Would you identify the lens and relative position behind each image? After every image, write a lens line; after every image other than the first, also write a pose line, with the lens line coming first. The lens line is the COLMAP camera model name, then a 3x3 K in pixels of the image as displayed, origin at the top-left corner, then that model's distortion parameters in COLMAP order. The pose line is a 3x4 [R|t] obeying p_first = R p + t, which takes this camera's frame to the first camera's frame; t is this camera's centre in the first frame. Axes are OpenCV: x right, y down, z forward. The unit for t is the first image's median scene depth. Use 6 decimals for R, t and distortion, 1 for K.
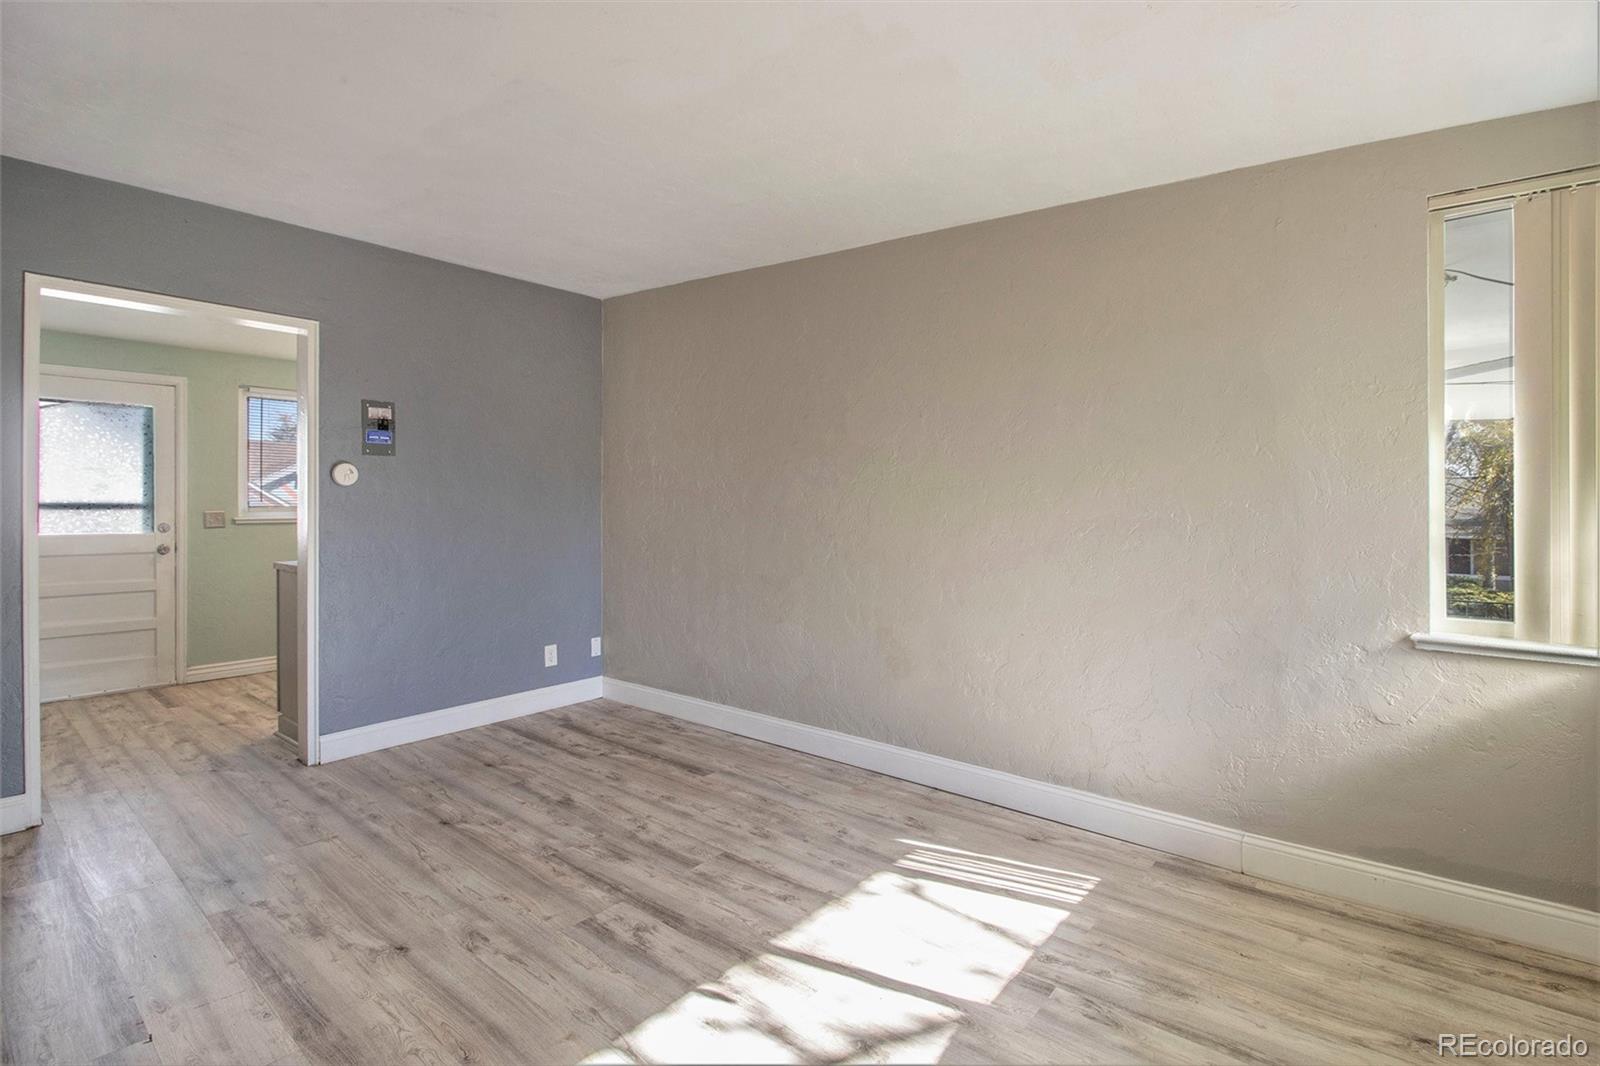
lens RADIAL K [[769.6, 0, 798.5], [0, 769.6, 540.7], [0, 0, 1]] dist [0.019753, -0.020681]
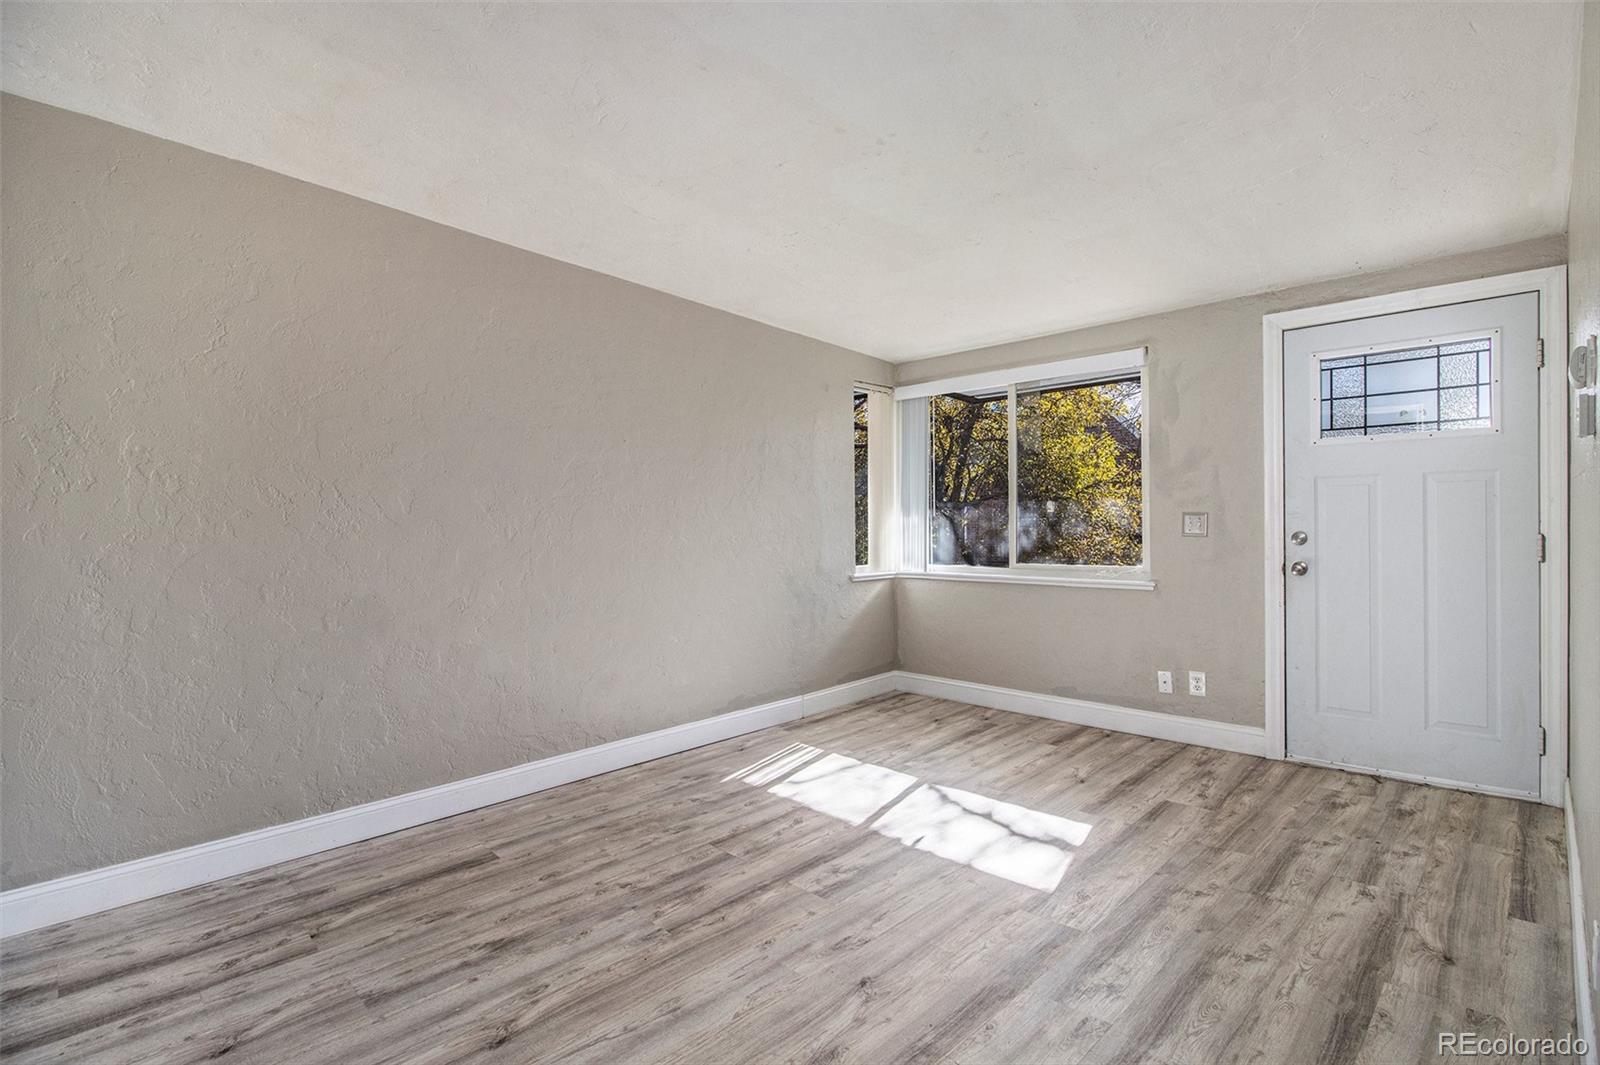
lens RADIAL K [[764.6, 0, 814.5], [0, 764.6, 516.9], [0, 0, 1]] dist [0.002217, -0.012331]
pose [[0.066359, 0.005479, 0.997781, -1.146865], [0.067796, 0.997649, -0.009987, -0.024705], [-0.995490, 0.068309, 0.065832, 0.761403]]
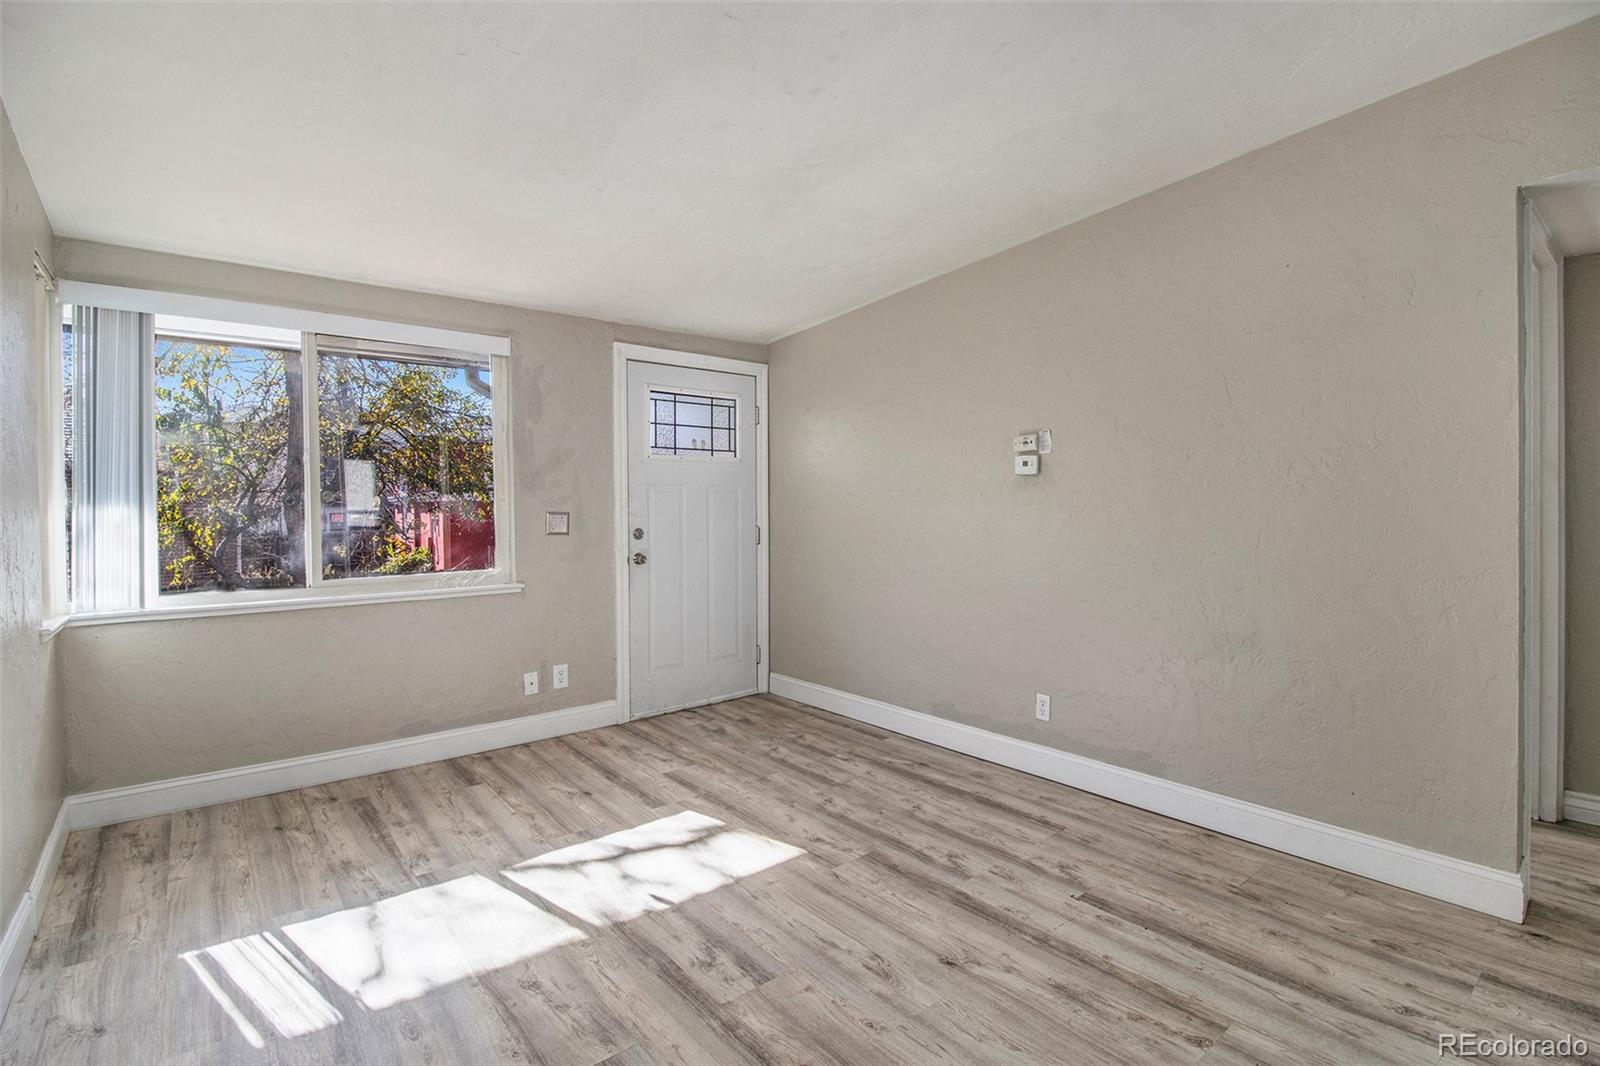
lens RADIAL K [[764.6, 0, 814.5], [0, 764.6, 517.4], [0, 0, 1]] dist [0.002217, -0.012331]
pose [[-0.985446, 0.008981, 0.169753, -0.408593], [0.020074, 0.997764, 0.063747, -0.073891], [-0.168801, 0.066227, -0.983423, 1.532431]]
